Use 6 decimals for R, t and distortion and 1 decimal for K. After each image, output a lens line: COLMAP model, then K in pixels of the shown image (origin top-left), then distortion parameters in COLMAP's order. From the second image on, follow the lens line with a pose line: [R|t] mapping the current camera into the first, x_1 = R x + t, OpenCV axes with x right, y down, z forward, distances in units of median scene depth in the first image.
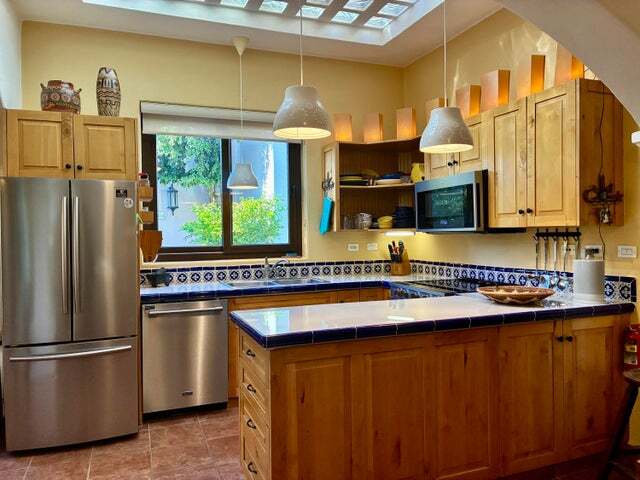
lens RADIAL K [[486.8, 0, 320.0], [0, 486.8, 240.0], [0, 0, 1]] dist [0.013433, -0.001489]
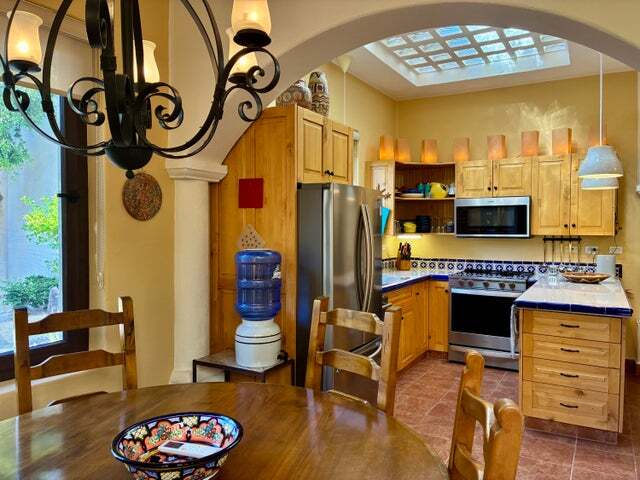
lens RADIAL K [[486.8, 0, 320.0], [0, 486.8, 240.0], [0, 0, 1]] dist [0.013433, -0.001489]
pose [[0.781823, -0.002881, 0.623494, -1.052356], [-0.002661, 0.999965, 0.007958, -0.018707], [-0.623495, -0.007881, 0.781788, 0.220771]]
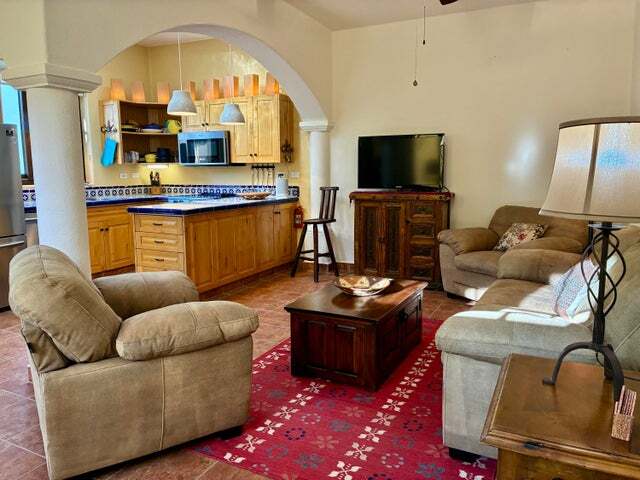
lens RADIAL K [[486.8, 0, 320.0], [0, 486.8, 240.0], [0, 0, 1]] dist [0.013433, -0.001489]
pose [[0.736678, -0.087278, 0.670588, -0.645096], [0.002942, 0.992041, 0.125883, 0.031924], [-0.676237, -0.090762, 0.731072, -0.585577]]
